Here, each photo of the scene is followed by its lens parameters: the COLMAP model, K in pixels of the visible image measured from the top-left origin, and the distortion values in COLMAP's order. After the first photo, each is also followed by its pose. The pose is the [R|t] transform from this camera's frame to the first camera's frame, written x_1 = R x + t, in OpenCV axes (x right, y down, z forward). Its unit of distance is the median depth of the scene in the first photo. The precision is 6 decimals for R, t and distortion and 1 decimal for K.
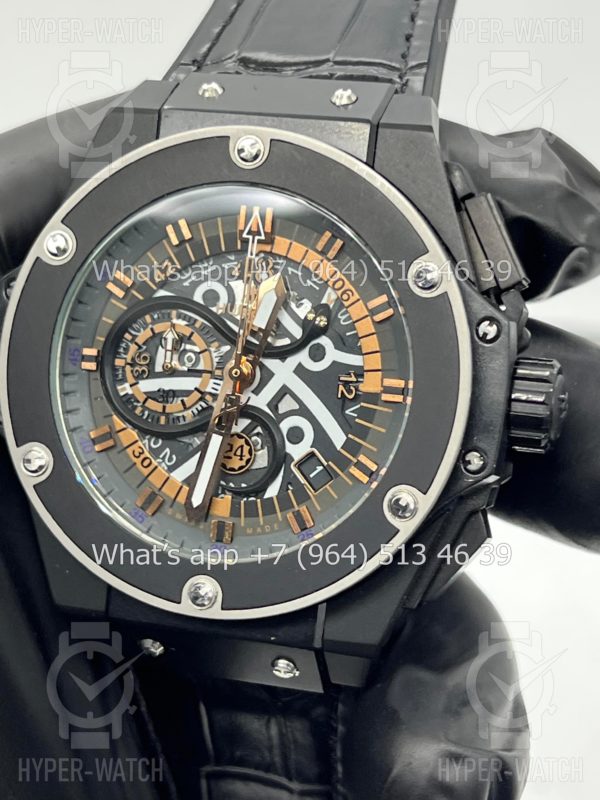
lens RADIAL K [[1868.6, 0, 300.8], [0, 1868.6, 398.4], [0, 0, 1]] dist [0.214616, 0.000000]
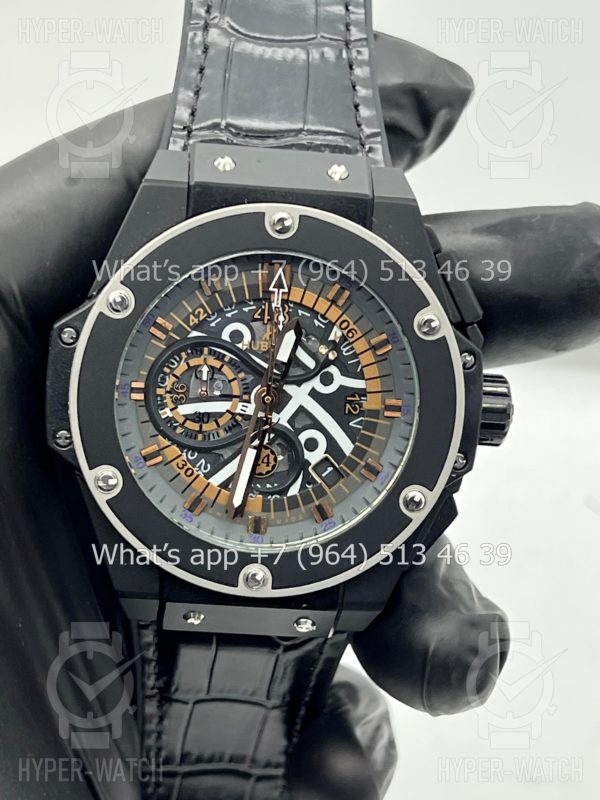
lens RADIAL K [[1868.6, 0, 299.4], [0, 1868.6, 397.6], [0, 0, 1]] dist [0.214616, 0.000000]
pose [[0.937231, -0.067835, 0.342047, -0.435654], [0.020860, 0.990046, 0.139189, -0.185629], [-0.348084, -0.123317, 0.929317, -0.161990]]
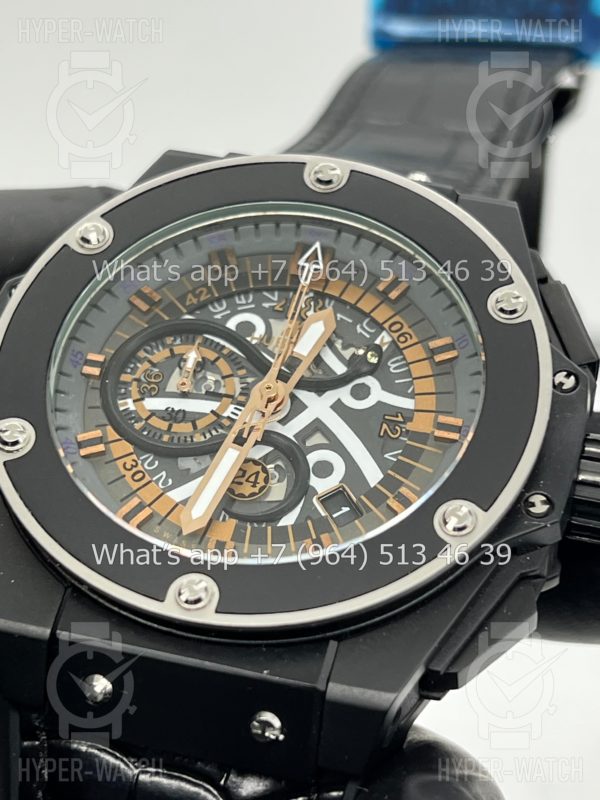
lens RADIAL K [[1868.6, 0, 296.1], [0, 1868.6, 397.8], [0, 0, 1]] dist [0.214616, 0.000000]
pose [[0.970499, 0.222733, 0.092309, -0.100149], [-0.146716, 0.849384, -0.506972, 0.423512], [-0.191325, 0.478473, 0.857006, 0.253156]]
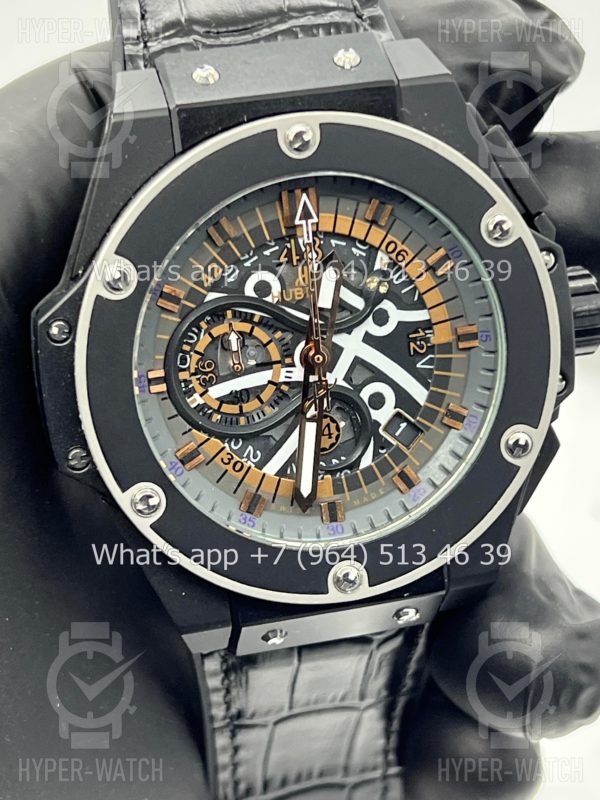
lens RADIAL K [[1868.6, 0, 295.4], [0, 1868.6, 406.1], [0, 0, 1]] dist [0.214616, 0.000000]
pose [[0.864519, -0.282895, 0.415424, -0.461435], [0.198938, 0.951652, 0.234056, -0.223011], [-0.461553, -0.119702, 0.879000, 0.124645]]
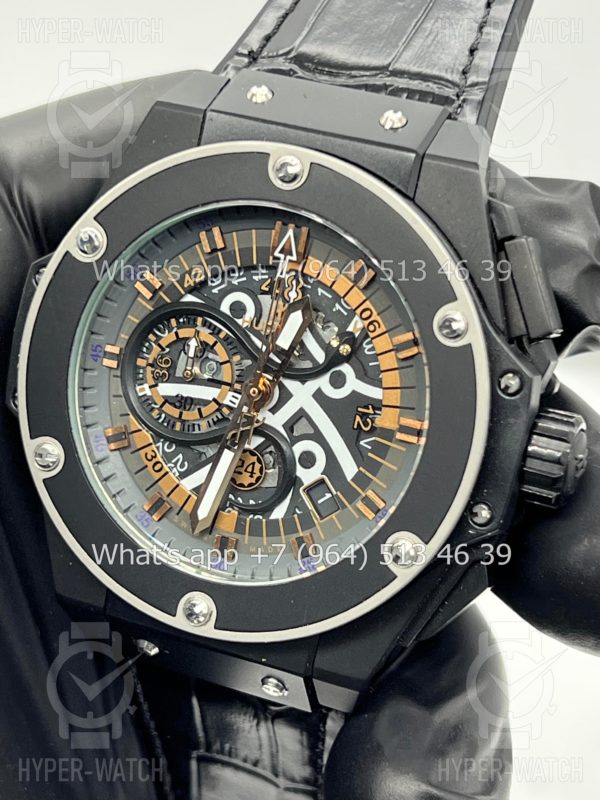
lens RADIAL K [[1868.6, 0, 299.7], [0, 1868.6, 404.1], [0, 0, 1]] dist [0.214616, 0.000000]
pose [[0.992978, 0.106614, -0.051267, 0.040266], [-0.100389, 0.988668, 0.111617, -0.118507], [0.062586, -0.105686, 0.992428, 0.021160]]
